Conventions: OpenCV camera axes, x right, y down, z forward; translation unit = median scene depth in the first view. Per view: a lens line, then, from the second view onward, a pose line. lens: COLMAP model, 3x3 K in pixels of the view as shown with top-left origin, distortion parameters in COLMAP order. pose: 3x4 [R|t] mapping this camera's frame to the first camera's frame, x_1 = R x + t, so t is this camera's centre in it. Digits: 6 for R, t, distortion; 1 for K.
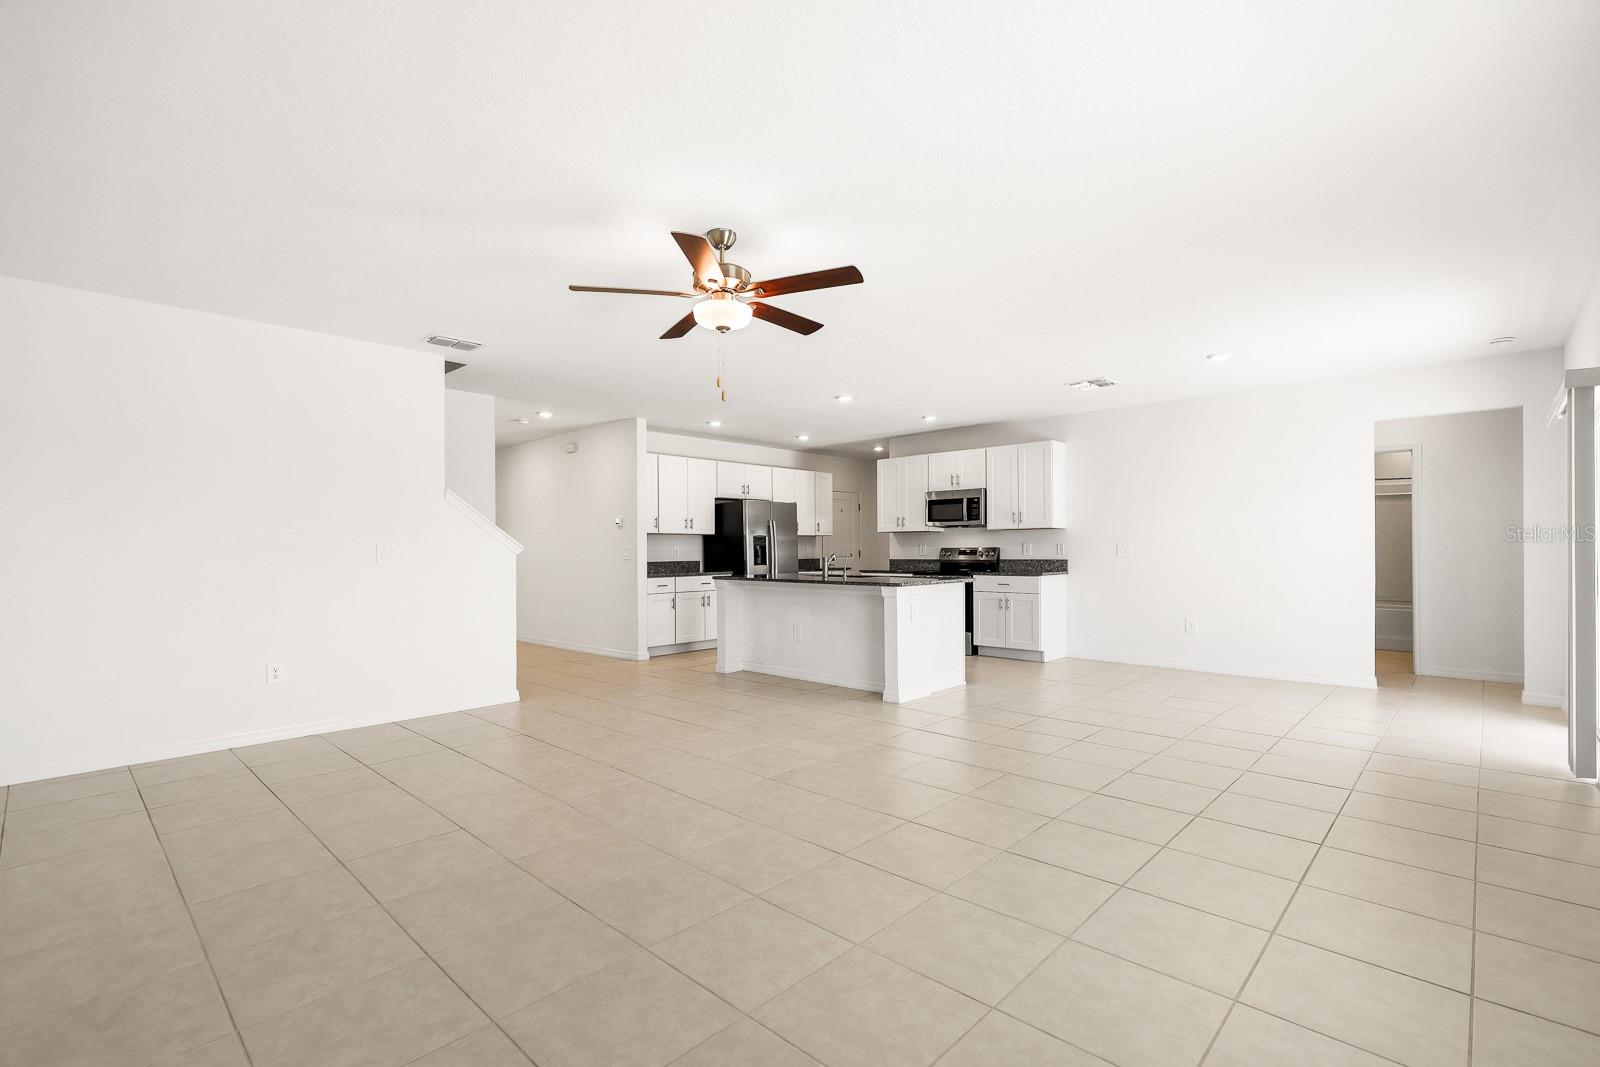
lens RADIAL K [[720.6, 0, 802.8], [0, 720.6, 546.5], [0, 0, 1]] dist [-0.000861, -0.000097]
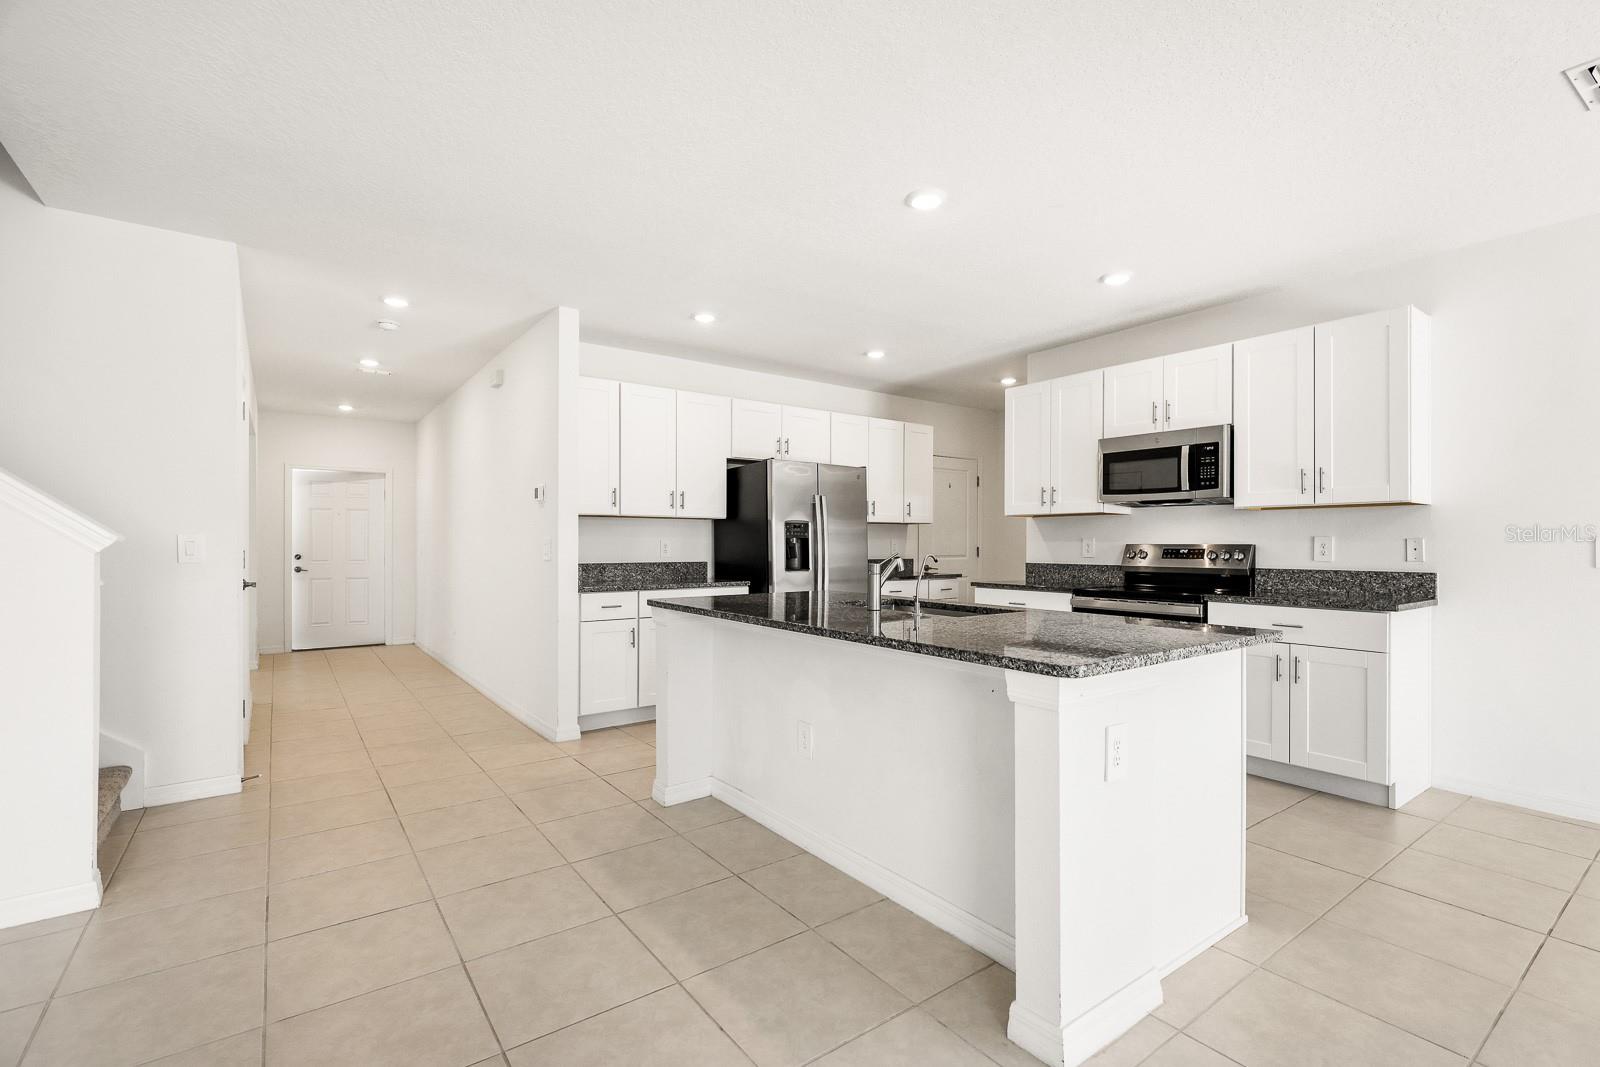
lens RADIAL K [[720.6, 0, 802.8], [0, 720.6, 546.5], [0, 0, 1]] dist [-0.000861, -0.000097]
pose [[0.984636, 0.008901, -0.174394, 0.048964], [-0.007314, 0.999926, 0.009738, 0.000096], [0.174467, -0.008313, 0.984628, 0.435198]]
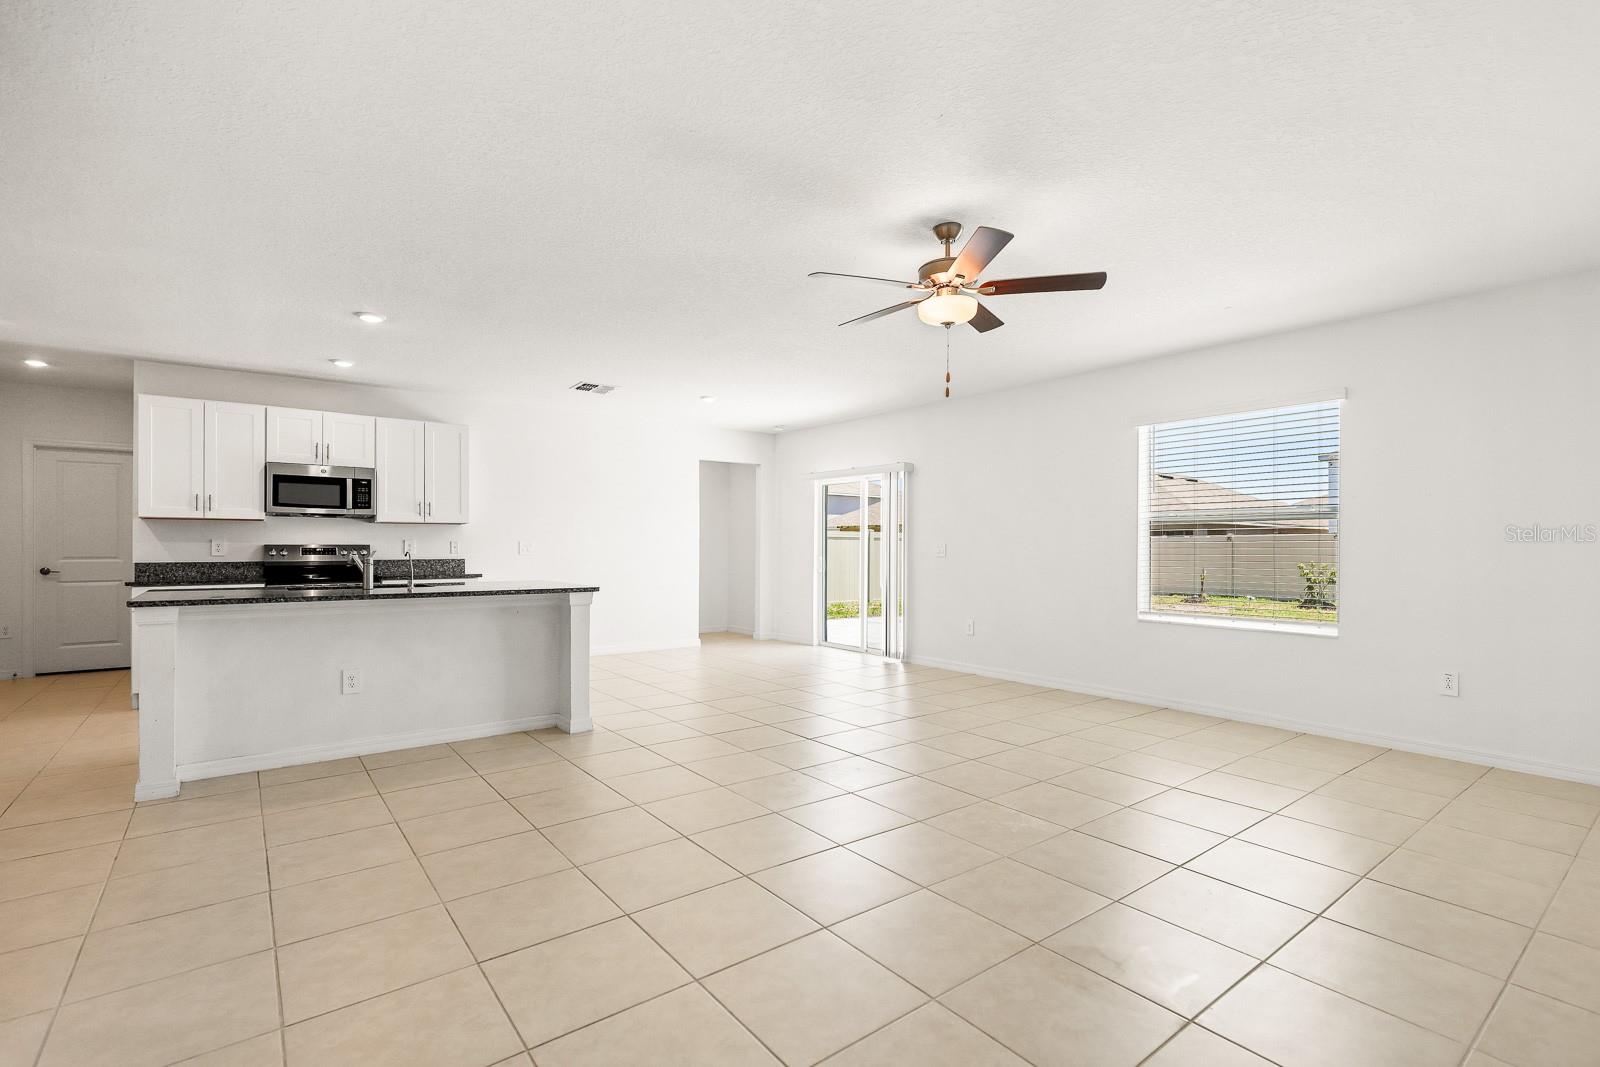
lens RADIAL K [[720.6, 0, 802.8], [0, 720.6, 546.5], [0, 0, 1]] dist [-0.000861, -0.000097]
pose [[0.156092, 0.007469, 0.987714, -0.412095], [-0.006547, 0.999957, -0.006527, 0.004752], [-0.987721, -0.005447, 0.156134, 0.395141]]
